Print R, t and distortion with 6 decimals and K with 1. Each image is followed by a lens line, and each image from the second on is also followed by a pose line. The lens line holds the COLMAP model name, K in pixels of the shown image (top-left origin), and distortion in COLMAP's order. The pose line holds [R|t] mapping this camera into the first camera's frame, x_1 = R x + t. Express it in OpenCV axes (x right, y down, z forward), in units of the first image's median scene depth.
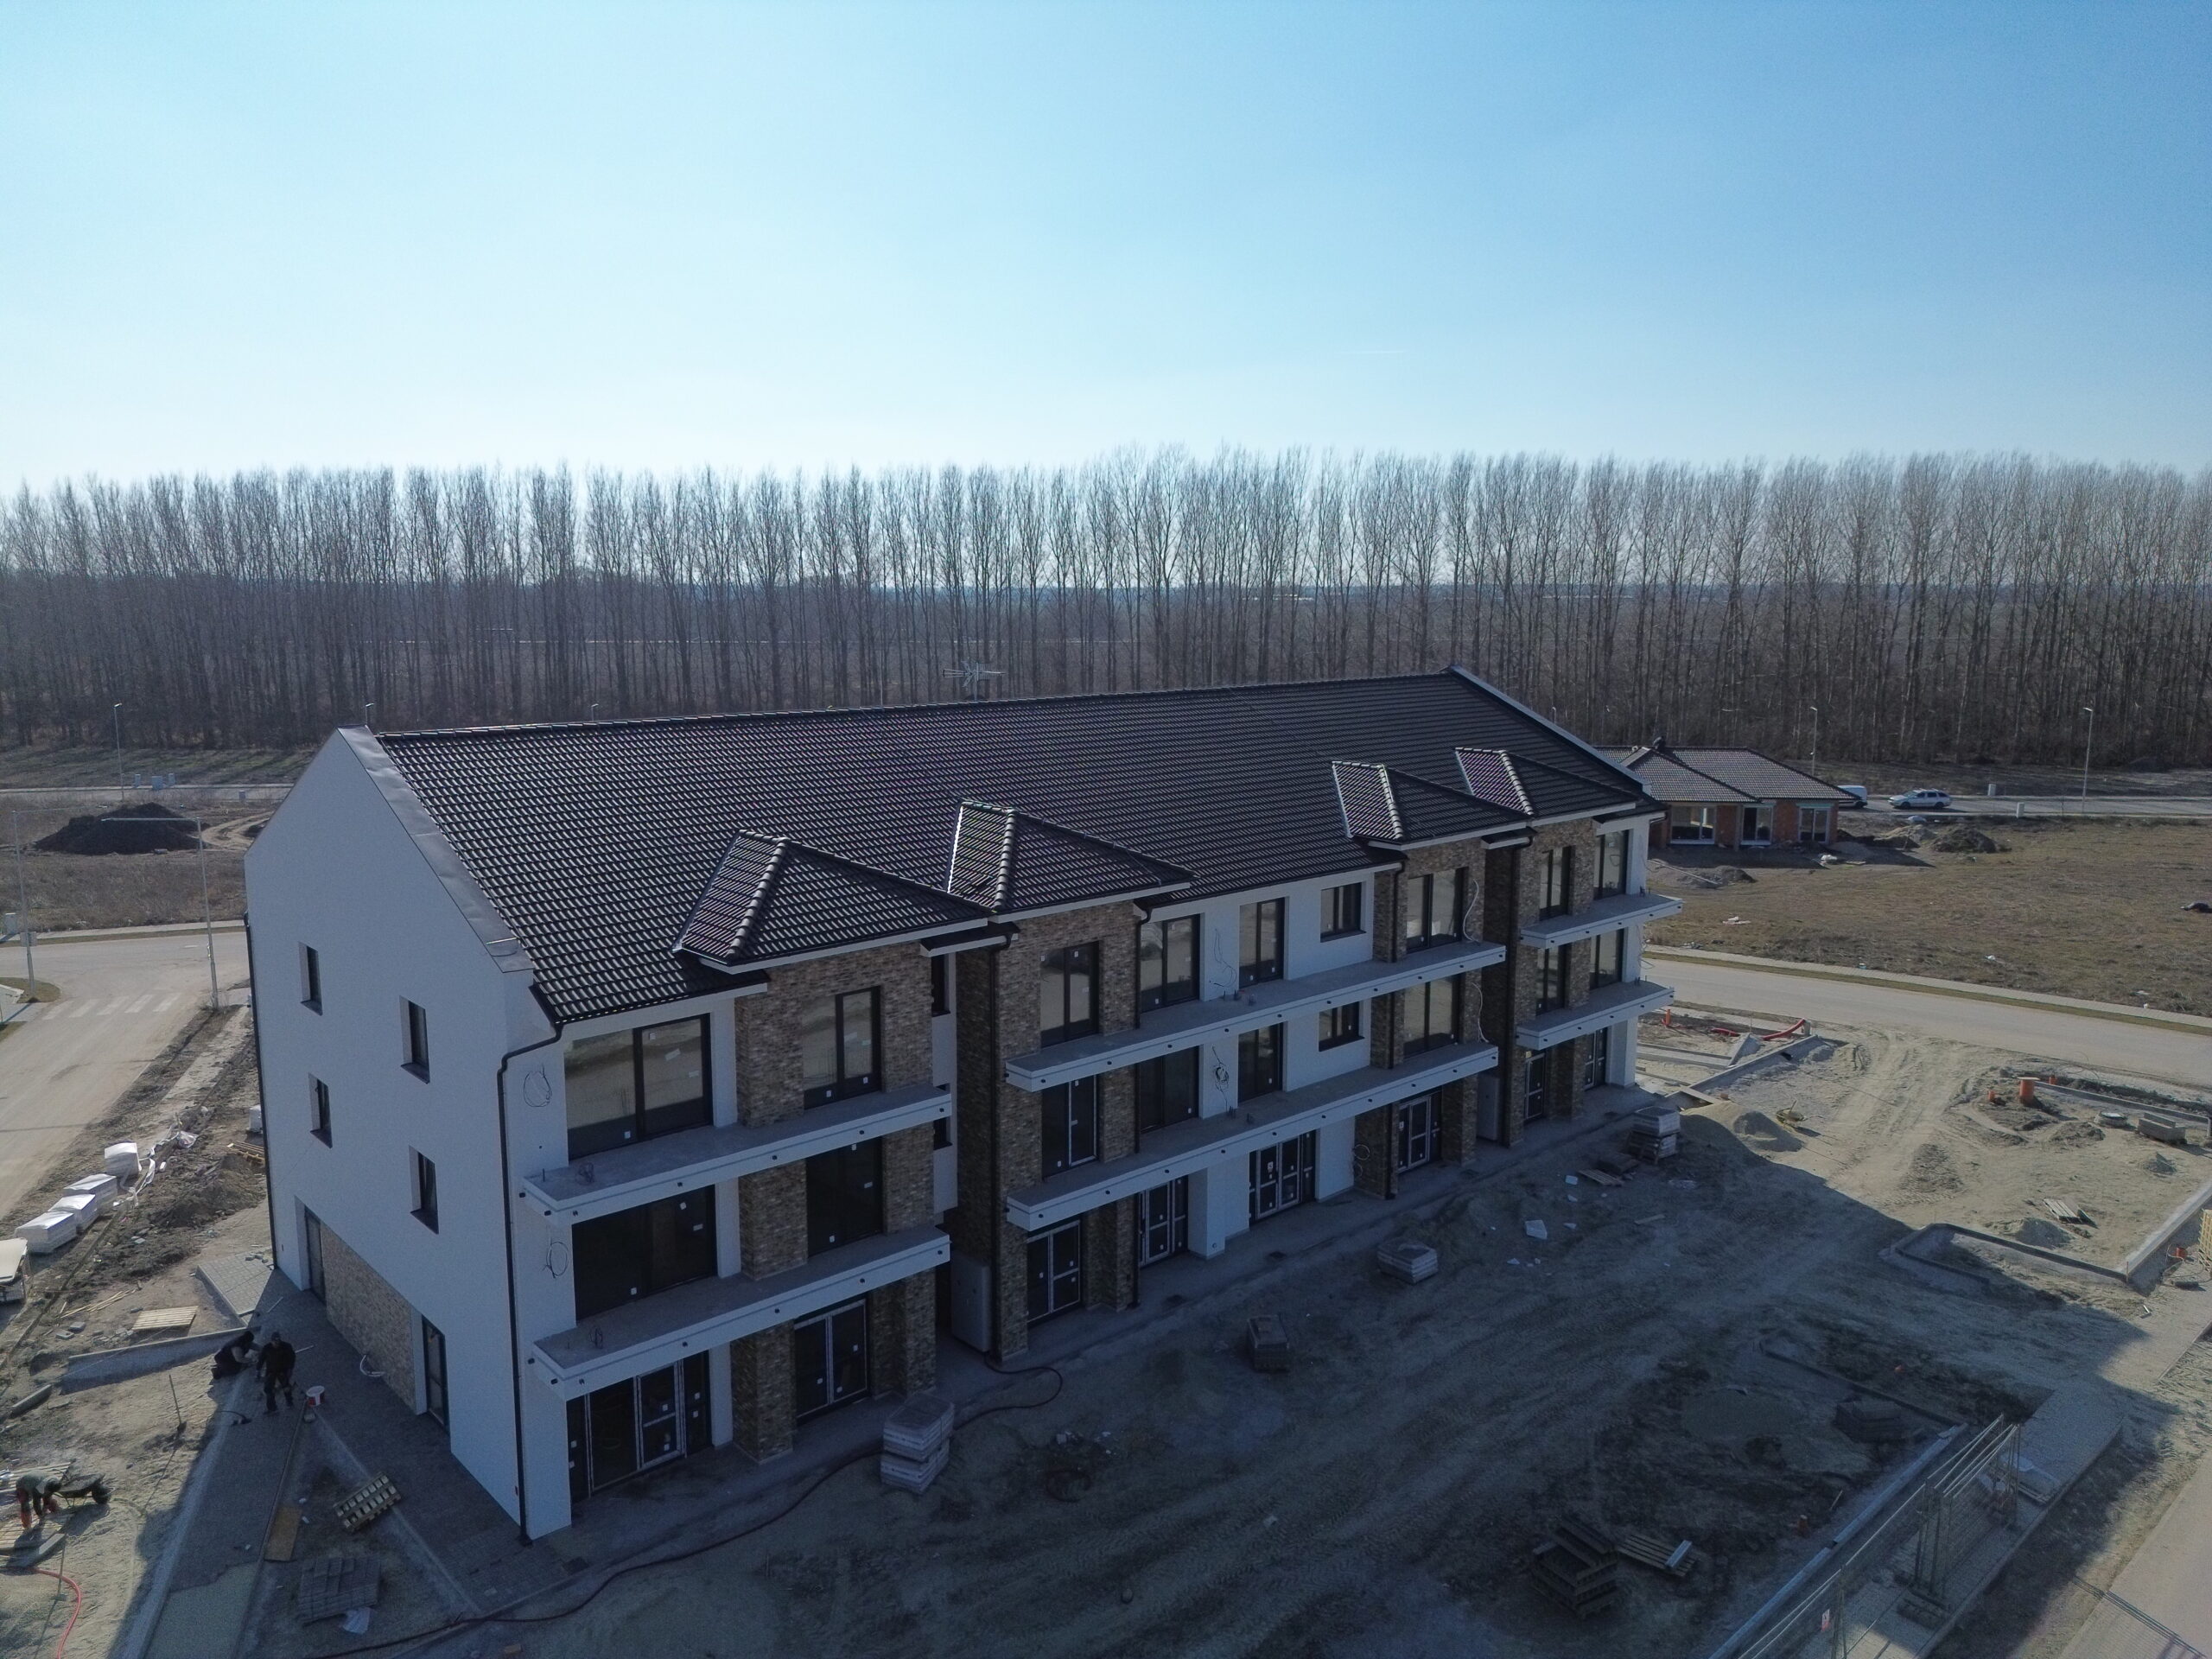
lens RADIAL K [[1544.8, 0, 1093.9], [0, 1544.8, 835.9], [0, 0, 1]] dist [0.067683, -0.059246]
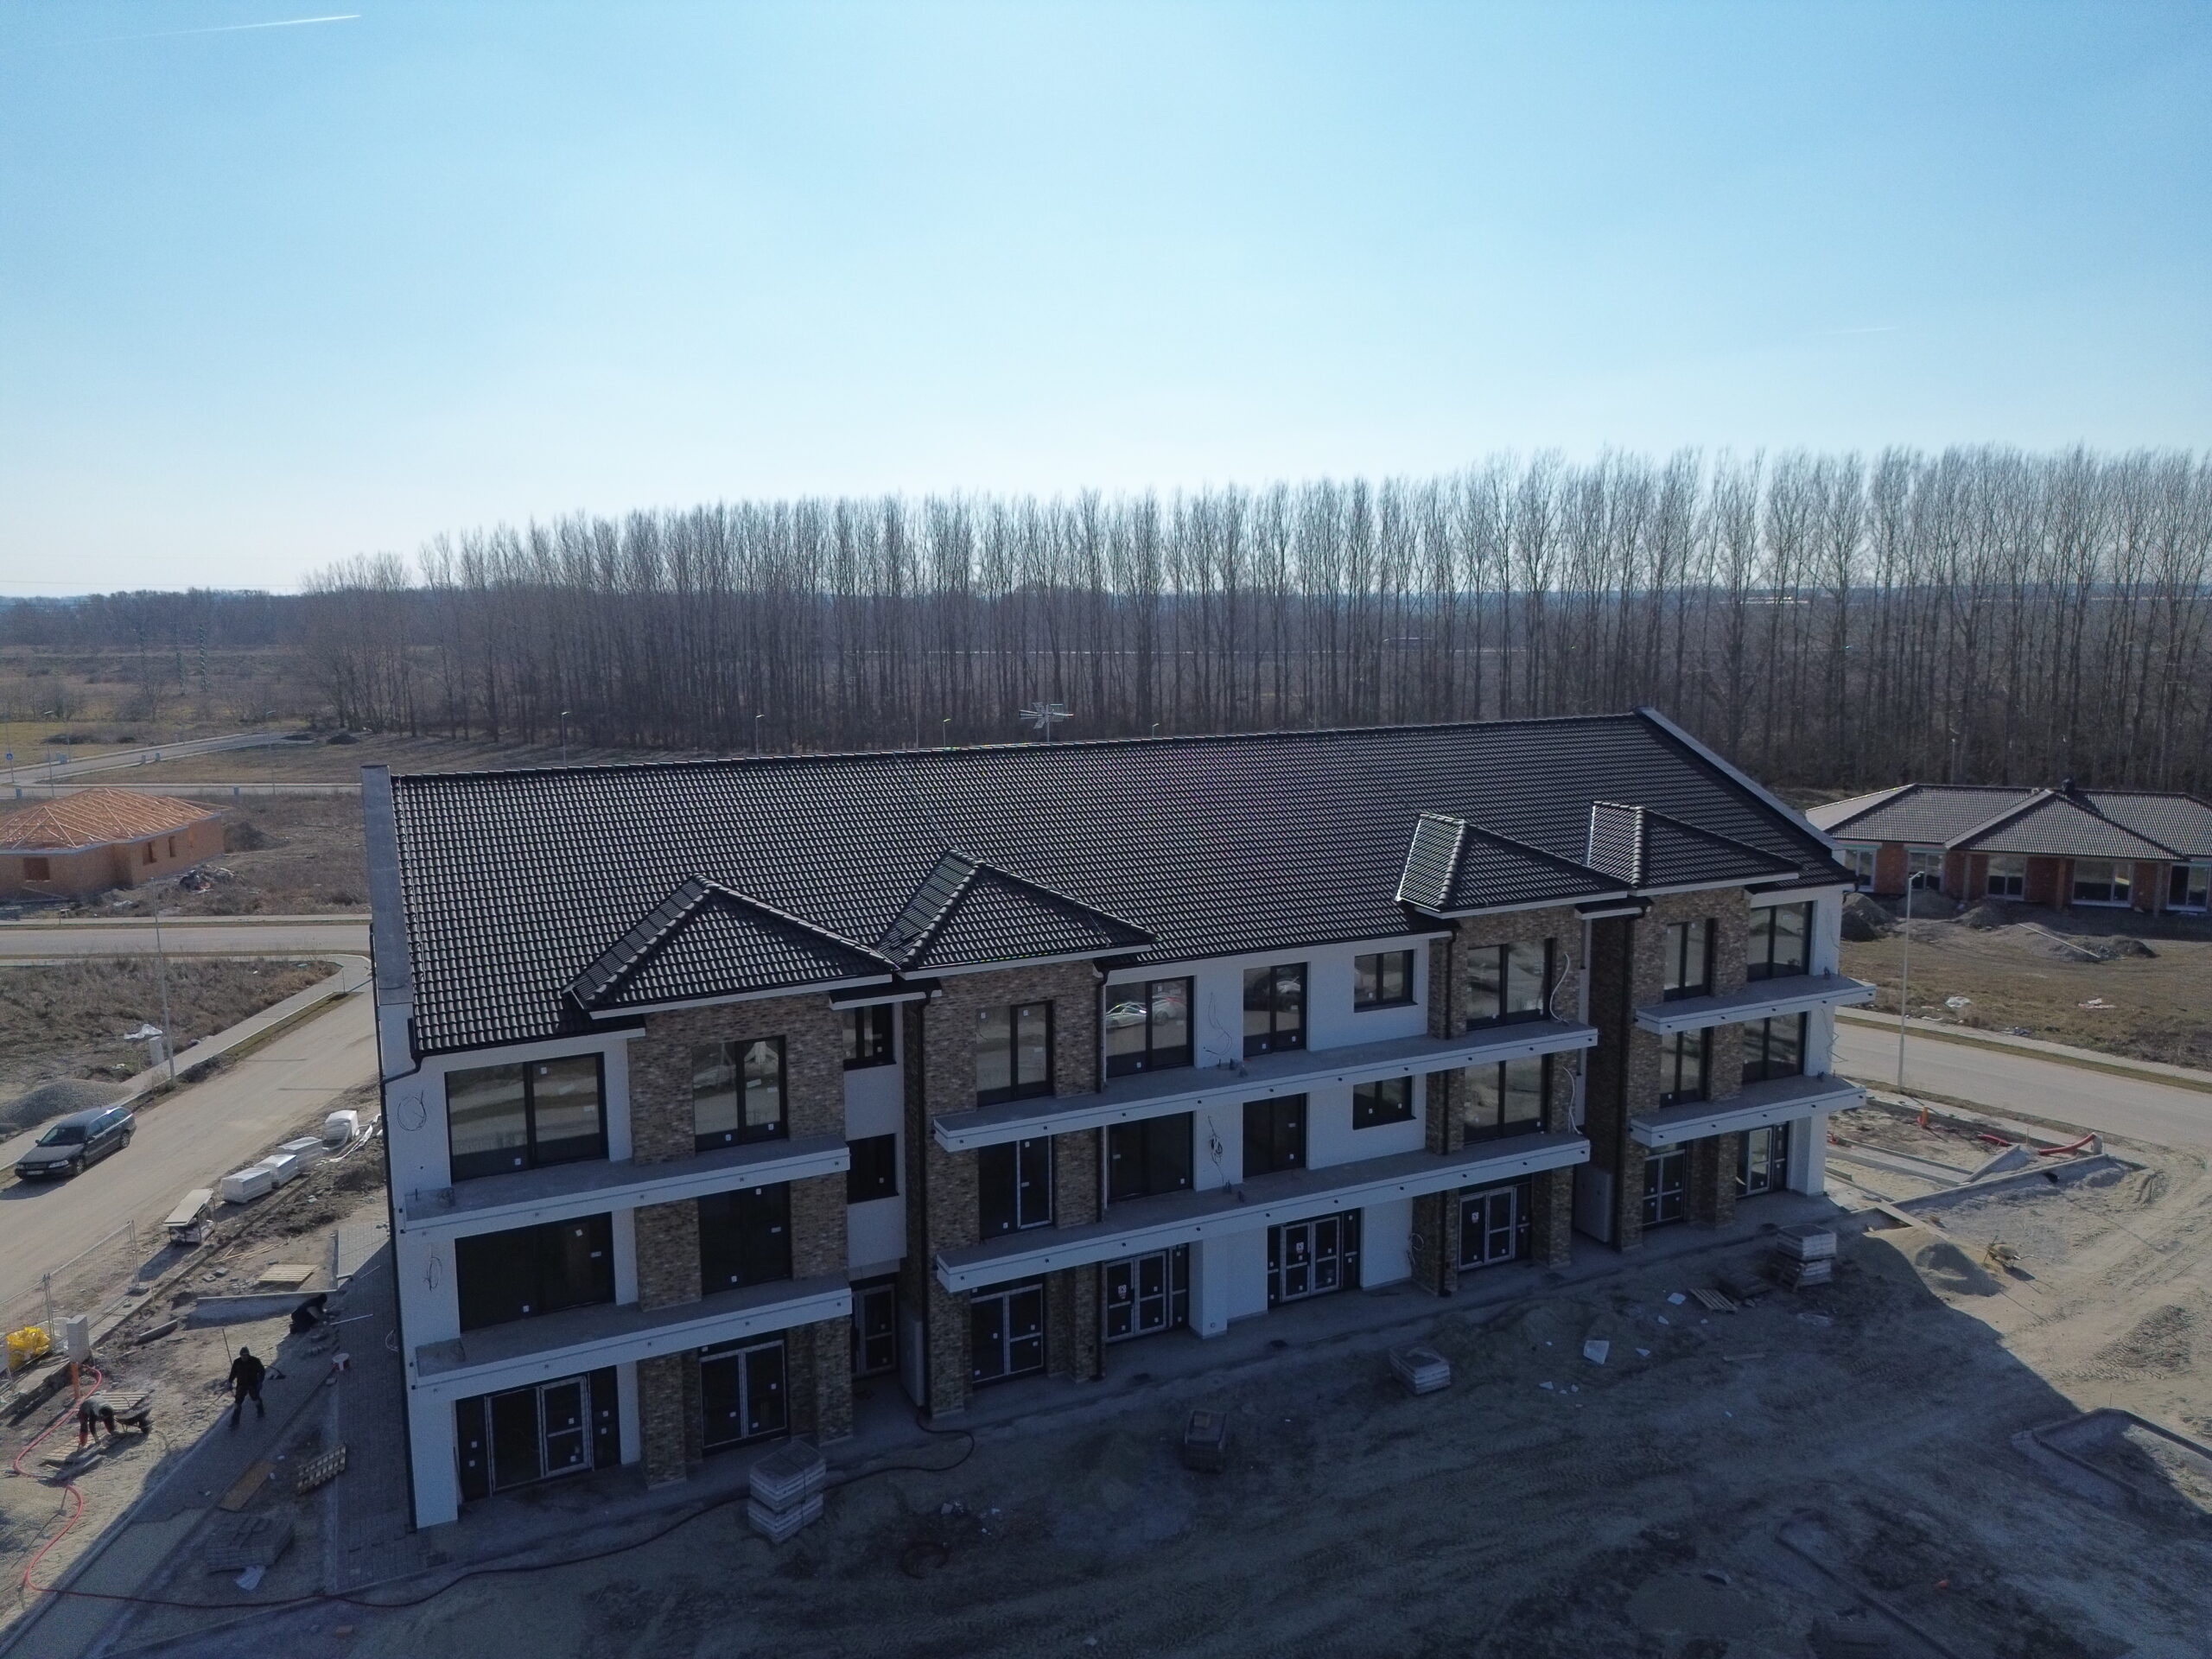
lens RADIAL K [[1544.8, 0, 1113.7], [0, 1544.8, 832.0], [0, 0, 1]] dist [0.067683, -0.059246]
pose [[0.957568, 0.037388, -0.285770, 0.288952], [-0.038835, 0.999245, 0.000605, -0.037028], [0.285577, 0.010519, 0.958298, 0.069092]]
